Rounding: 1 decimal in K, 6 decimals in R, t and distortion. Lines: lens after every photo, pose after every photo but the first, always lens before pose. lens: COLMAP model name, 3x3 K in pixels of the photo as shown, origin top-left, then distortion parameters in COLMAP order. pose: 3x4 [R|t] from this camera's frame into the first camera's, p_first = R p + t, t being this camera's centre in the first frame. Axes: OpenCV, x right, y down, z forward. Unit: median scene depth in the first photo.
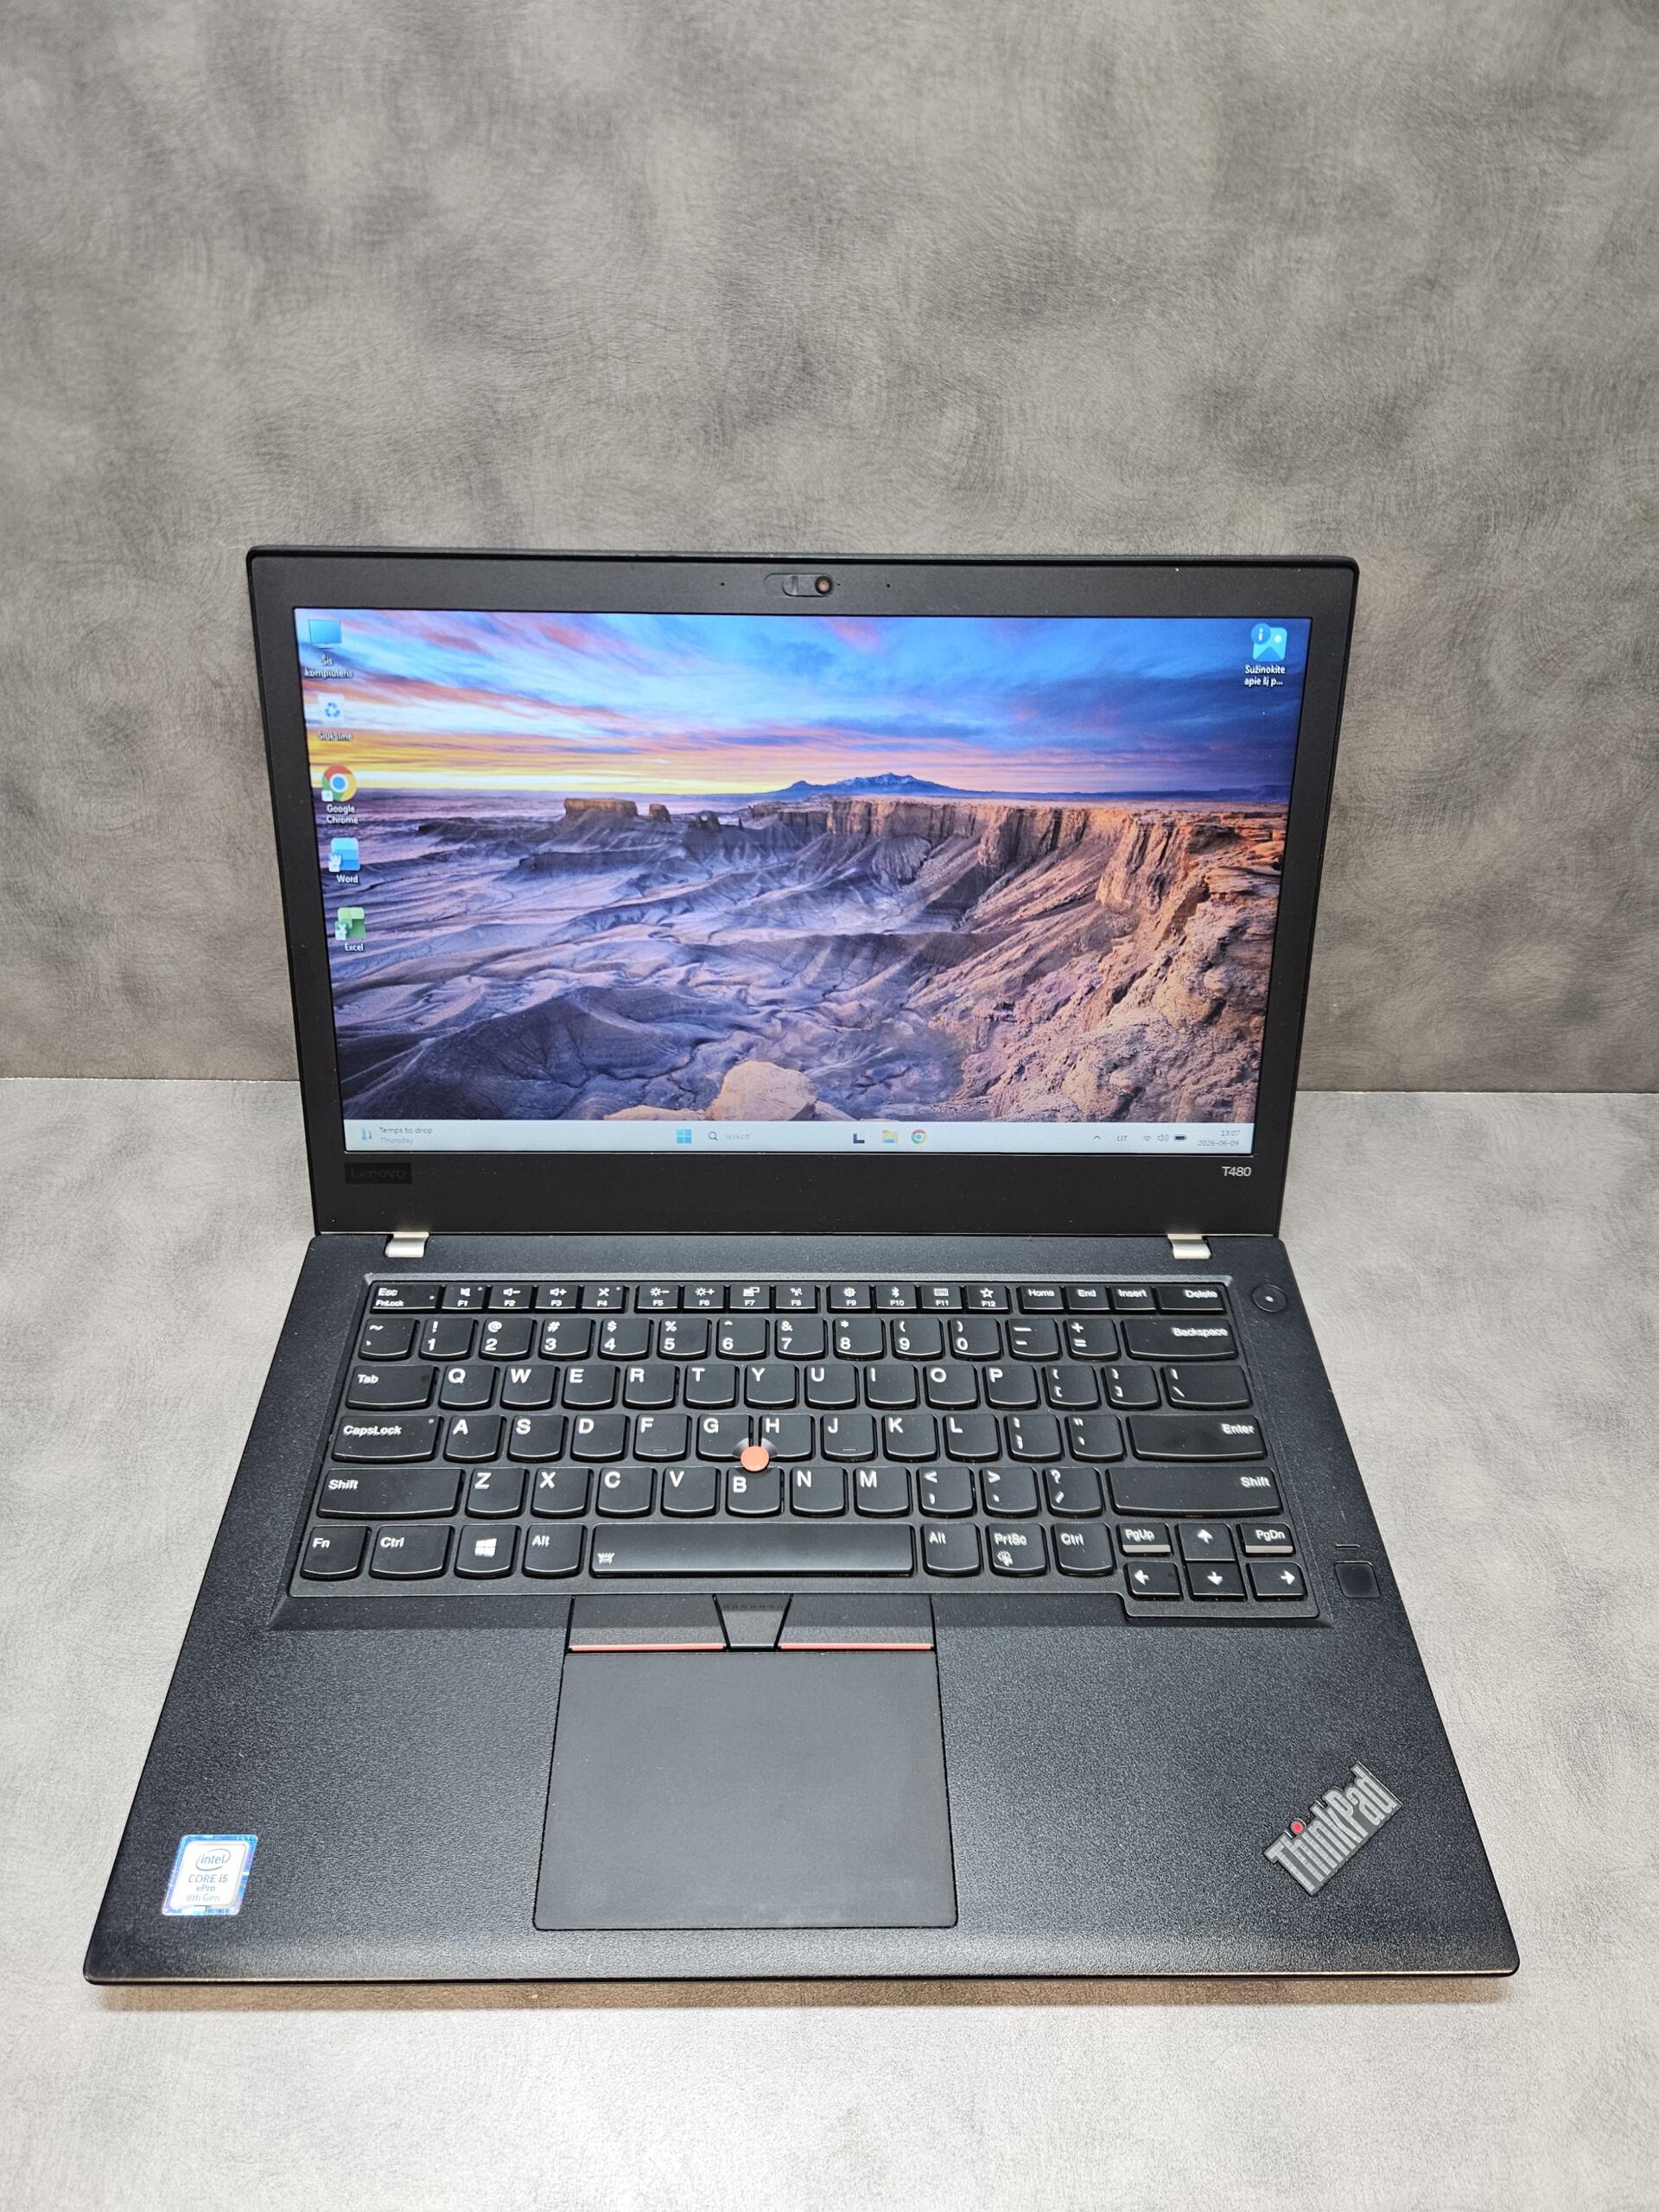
lens RADIAL K [[1586.9, 0, 812.4], [0, 1586.9, 1087.7], [0, 0, 1]] dist [0.051574, -0.063110]
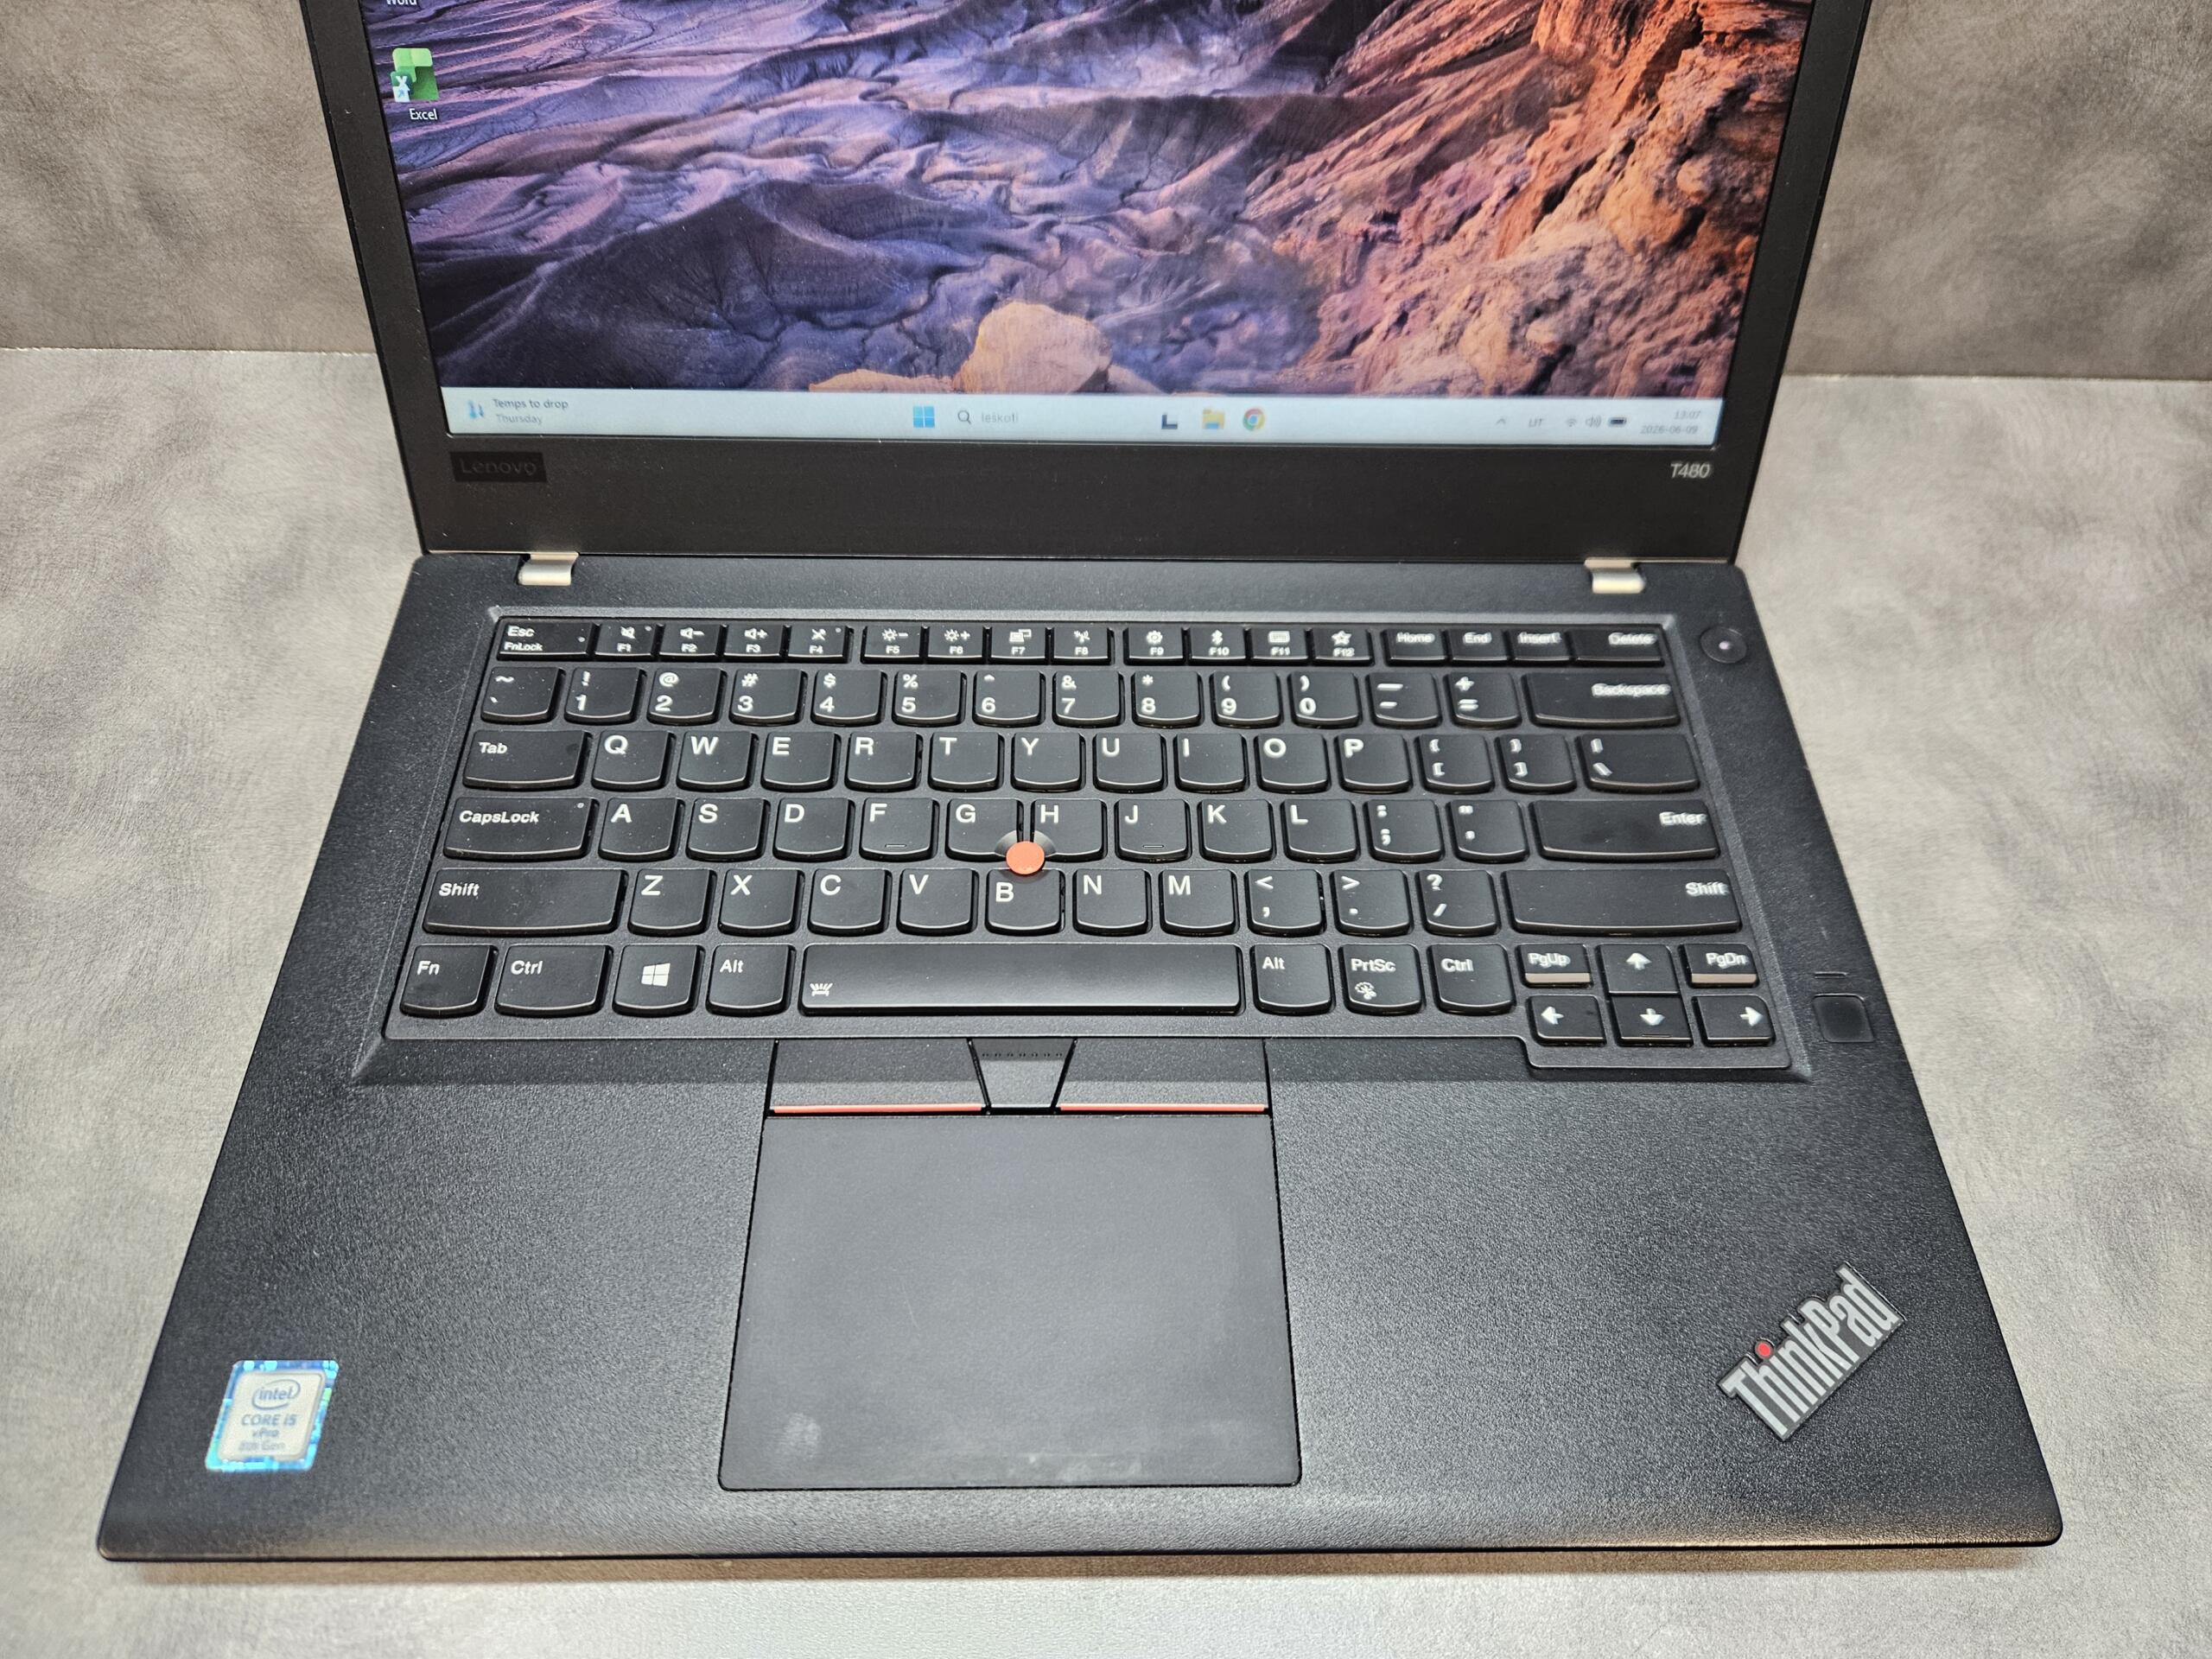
lens RADIAL K [[1586.9, 0, 1108.2], [0, 1586.9, 868.8], [0, 0, 1]] dist [0.051574, -0.063110]
pose [[0.999980, 0.002697, 0.005637, -0.001748], [-0.003991, 0.969784, 0.243933, 0.053947], [-0.004809, -0.243951, 0.969776, 0.263386]]
